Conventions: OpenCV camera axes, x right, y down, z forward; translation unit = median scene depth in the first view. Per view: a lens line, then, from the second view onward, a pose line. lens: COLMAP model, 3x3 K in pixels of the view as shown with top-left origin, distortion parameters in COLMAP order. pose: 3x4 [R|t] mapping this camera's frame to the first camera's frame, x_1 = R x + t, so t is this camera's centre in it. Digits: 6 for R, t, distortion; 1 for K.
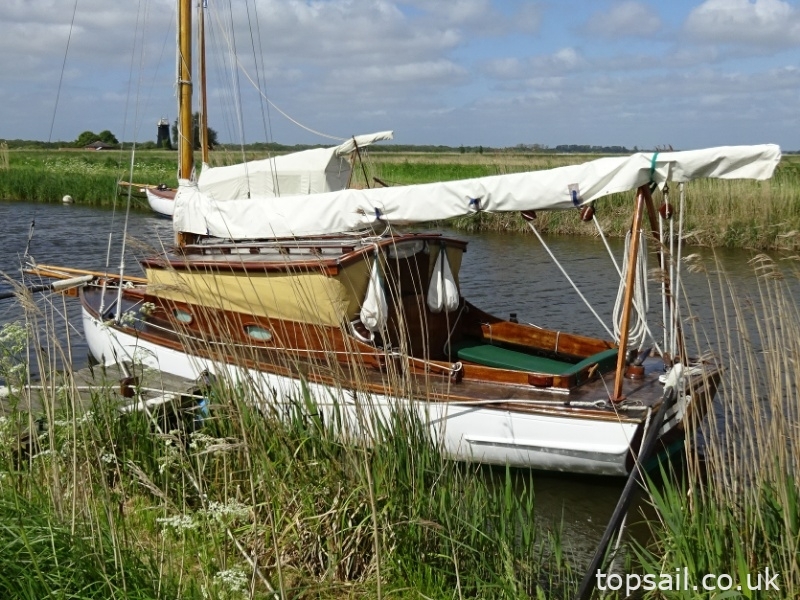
lens RADIAL K [[922.2, 0, 426.0], [0, 922.2, 298.4], [0, 0, 1]] dist [0.006220, -0.001118]
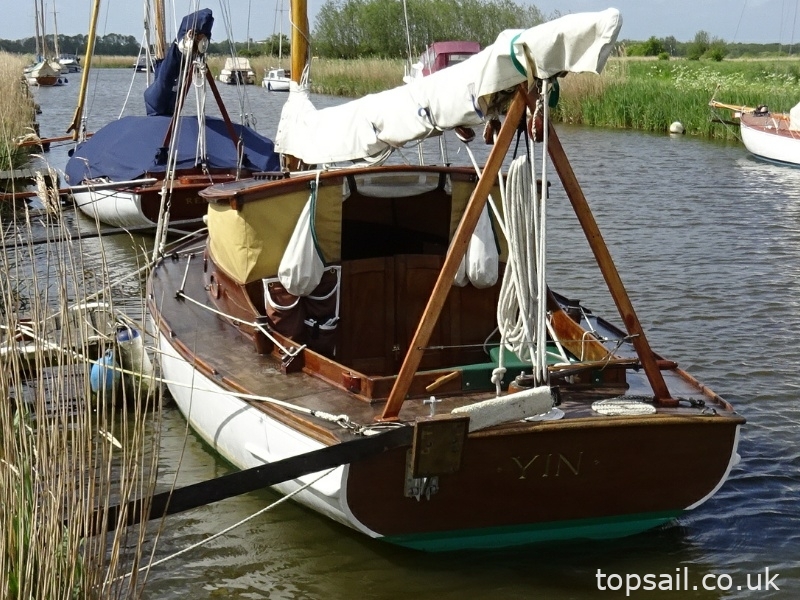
lens RADIAL K [[1452.5, 0, 400.0], [0, 1452.5, 300.0], [0, 0, 1]] dist [-0.008808, 0.013545]
pose [[0.772665, 0.096288, -0.627470, 0.633677], [-0.093251, 0.994923, 0.037846, -0.009378], [0.627928, 0.029270, 0.777721, 0.170716]]
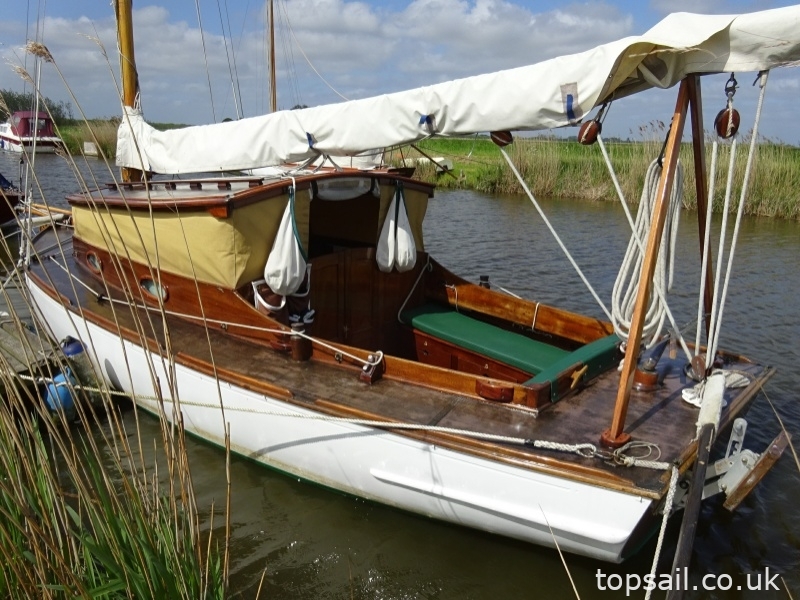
lens RADIAL K [[644.3, 0, 399.0], [0, 644.3, 327.9], [0, 0, 1]] dist [0.006766, 0.003826]
pose [[0.993989, 0.049108, -0.097849, 0.079641], [-0.036340, 0.991077, 0.128240, -0.008165], [0.103274, -0.123913, 0.986904, 0.441638]]
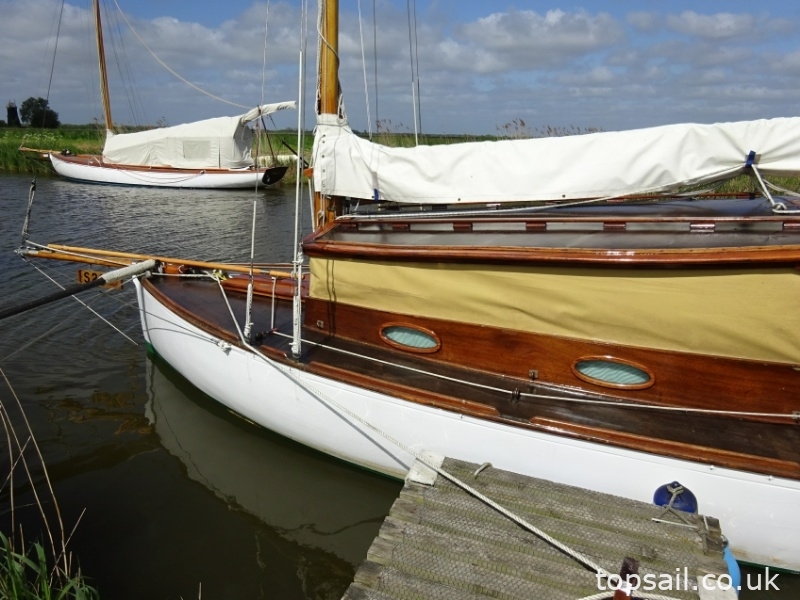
lens RADIAL K [[610.8, 0, 397.8], [0, 610.8, 289.6], [0, 0, 1]] dist [0.002322, -0.001031]
pose [[0.963776, -0.058791, 0.260151, -0.383404], [0.034297, 0.994623, 0.097714, -0.052731], [-0.264497, -0.085252, 0.960611, 0.638857]]
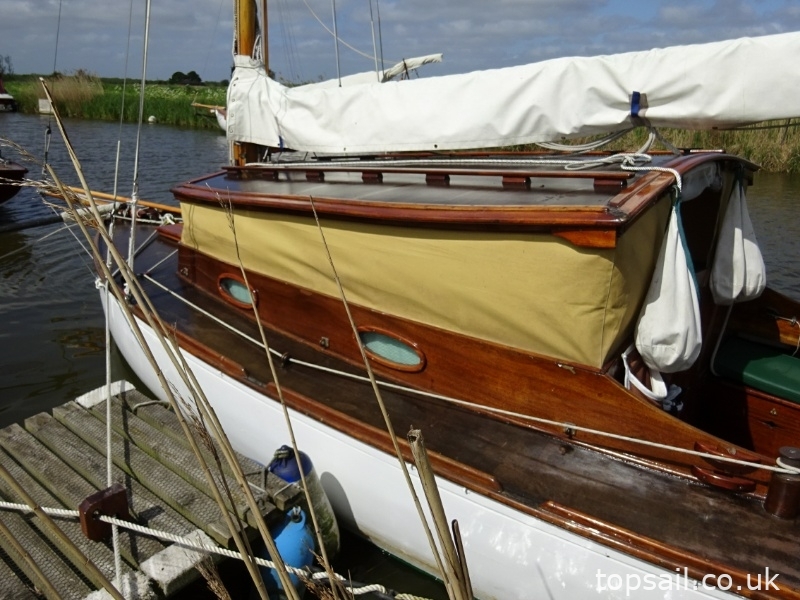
lens RADIAL K [[669.8, 0, 380.2], [0, 669.8, 282.3], [0, 0, 1]] dist [0.008958, 0.005465]
pose [[0.997633, 0.027337, -0.063099, -0.155907], [-0.019605, 0.992573, 0.120061, -0.038326], [0.065912, -0.118540, 0.990759, 0.615215]]
